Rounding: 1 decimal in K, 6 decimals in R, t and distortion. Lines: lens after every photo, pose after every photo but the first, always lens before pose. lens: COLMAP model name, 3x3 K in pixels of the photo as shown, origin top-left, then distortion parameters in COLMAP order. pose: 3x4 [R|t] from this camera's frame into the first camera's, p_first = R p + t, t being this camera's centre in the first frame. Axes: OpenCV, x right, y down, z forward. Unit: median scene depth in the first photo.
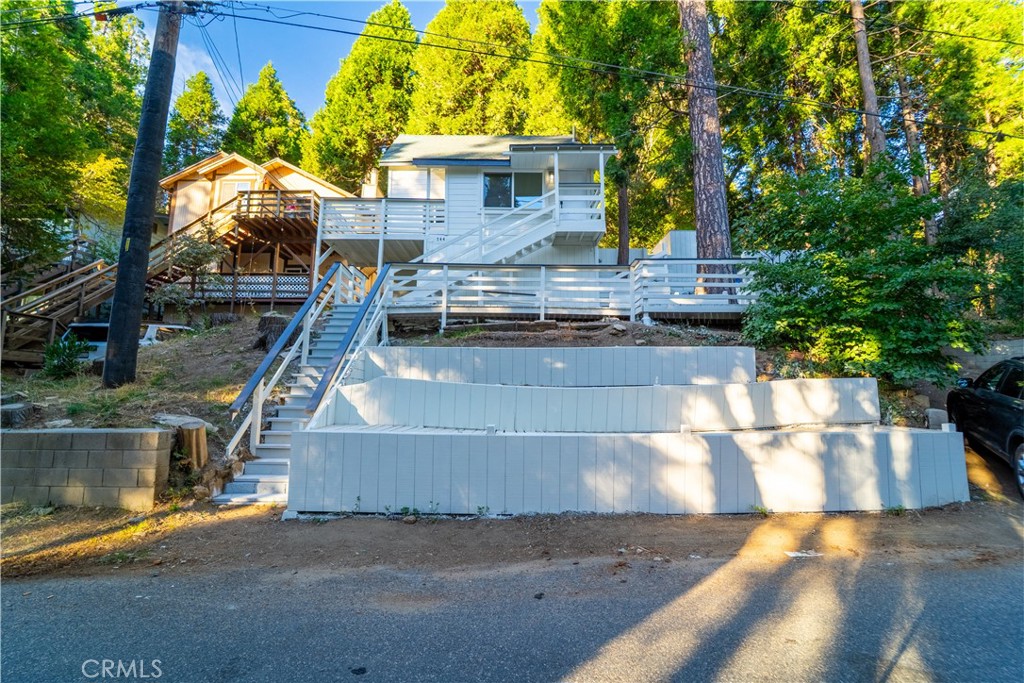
lens RADIAL K [[421.4, 0, 511.4], [0, 421.4, 343.3], [0, 0, 1]] dist [0.004457, -0.003217]
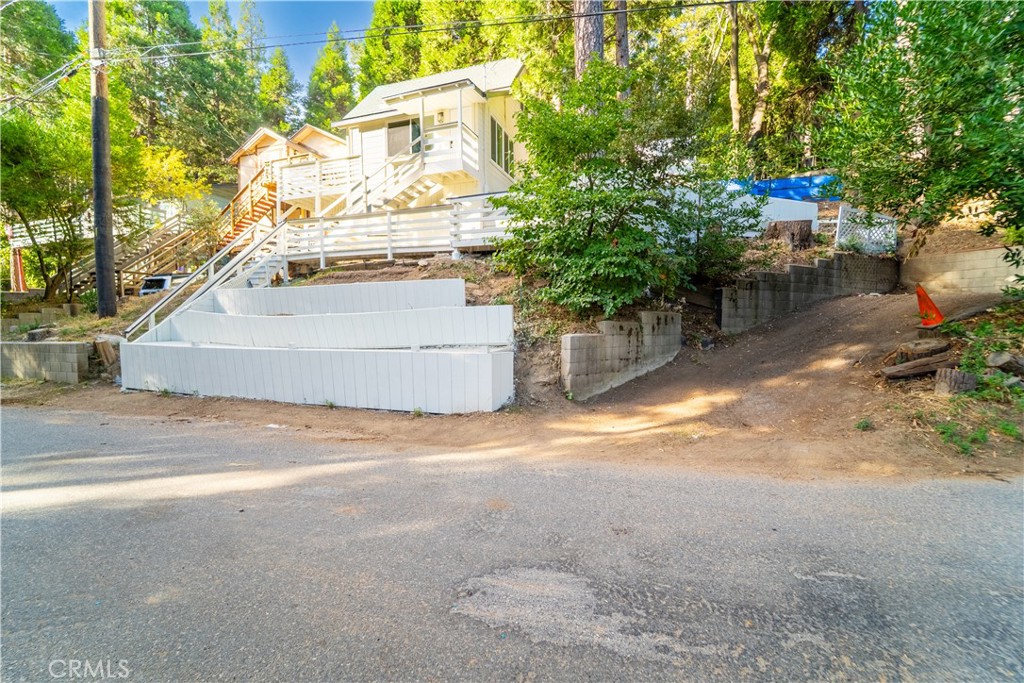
lens RADIAL K [[421.4, 0, 515.2], [0, 421.4, 337.6], [0, 0, 1]] dist [0.004457, -0.003217]
pose [[0.948223, 0.000468, -0.317606, 0.630643], [0.052722, 0.985893, 0.158855, -0.004008], [0.313200, -0.167374, 0.934822, -0.053200]]
